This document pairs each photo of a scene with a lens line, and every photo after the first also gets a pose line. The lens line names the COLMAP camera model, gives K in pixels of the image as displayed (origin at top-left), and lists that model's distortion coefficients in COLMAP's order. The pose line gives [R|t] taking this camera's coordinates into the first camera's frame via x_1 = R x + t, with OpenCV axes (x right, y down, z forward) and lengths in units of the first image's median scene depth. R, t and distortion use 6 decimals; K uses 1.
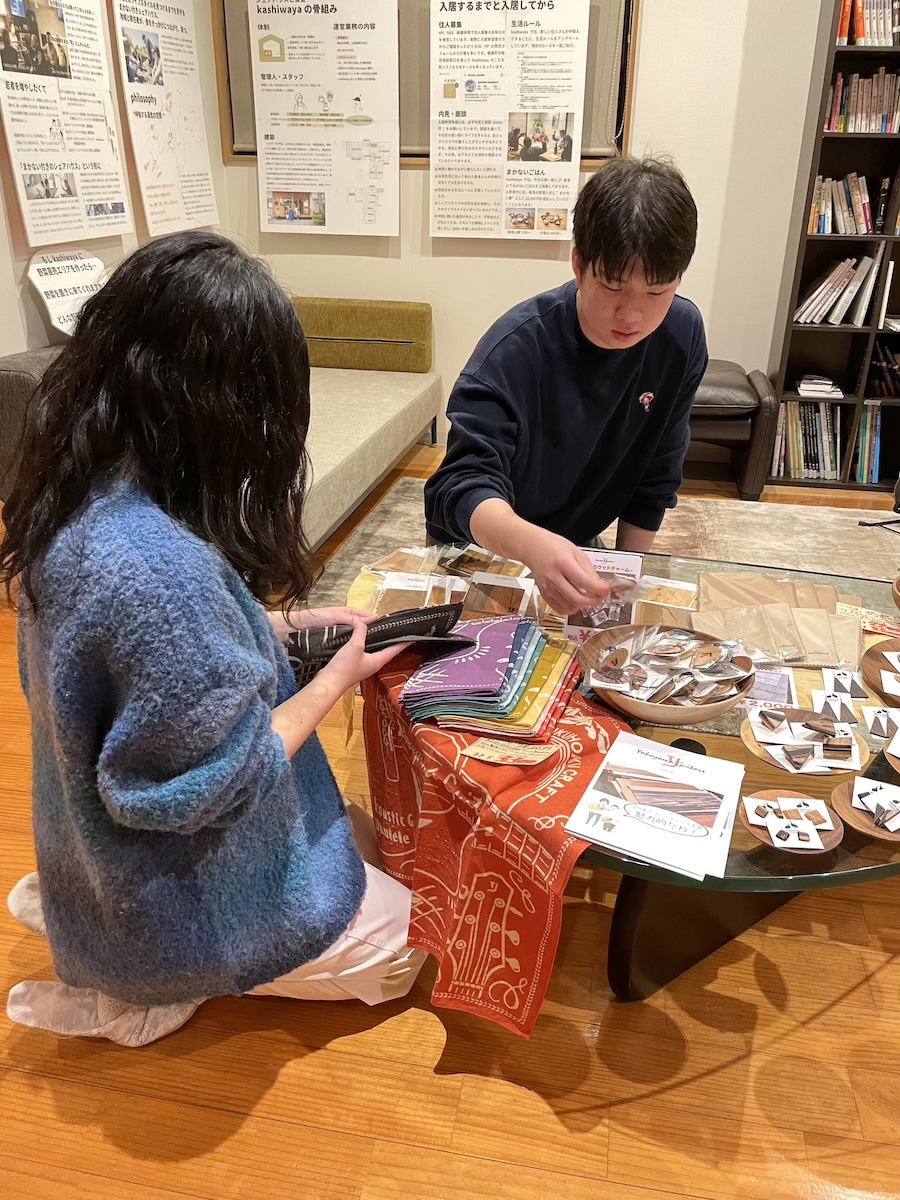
lens RADIAL K [[914.2, 0, 454.6], [0, 914.2, 588.9], [0, 0, 1]] dist [0.046668, -0.055040]
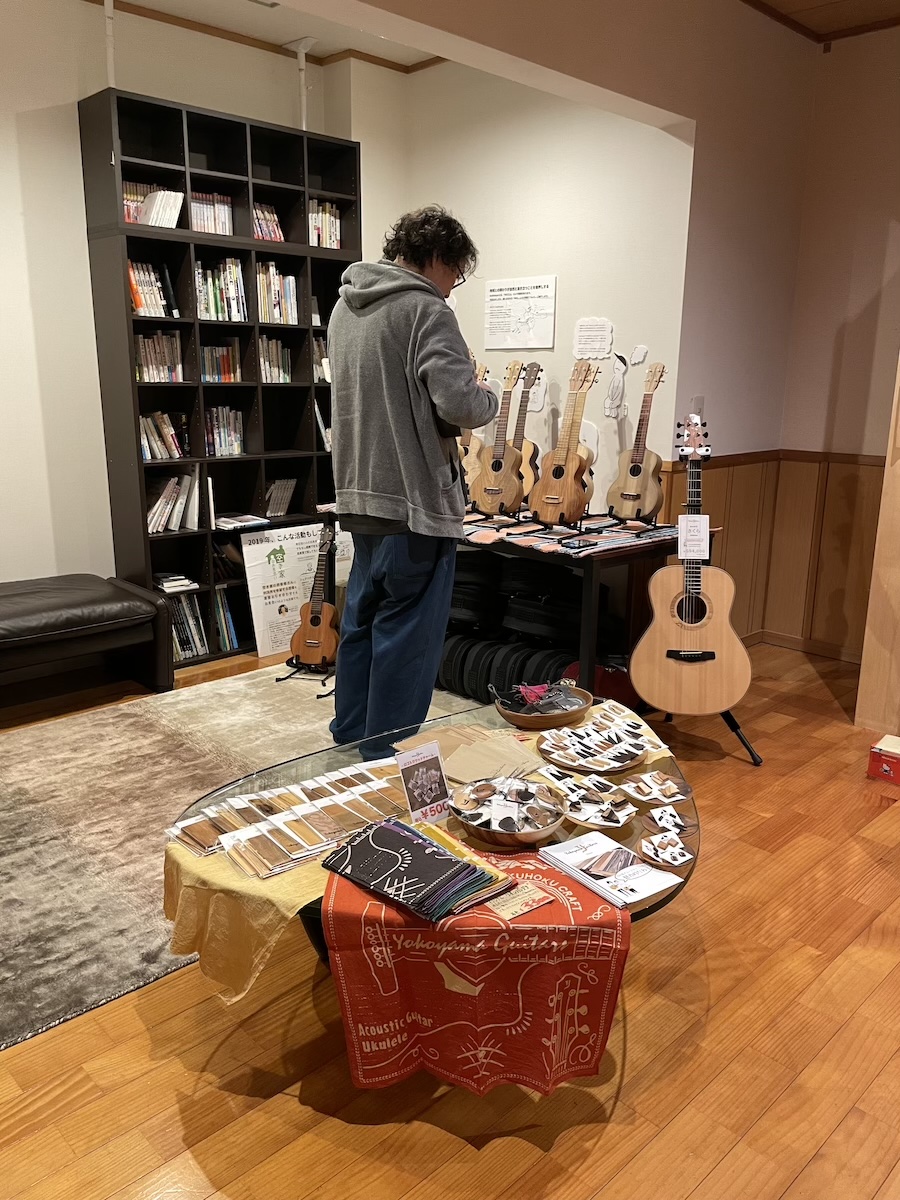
lens RADIAL K [[914.2, 0, 458.0], [0, 914.2, 603.4], [0, 0, 1]] dist [0.046668, -0.055040]
pose [[0.562169, -0.215009, 0.798584, -0.351567], [0.330019, 0.943723, 0.021767, -0.106491], [-0.758323, 0.251311, 0.601490, 0.039487]]
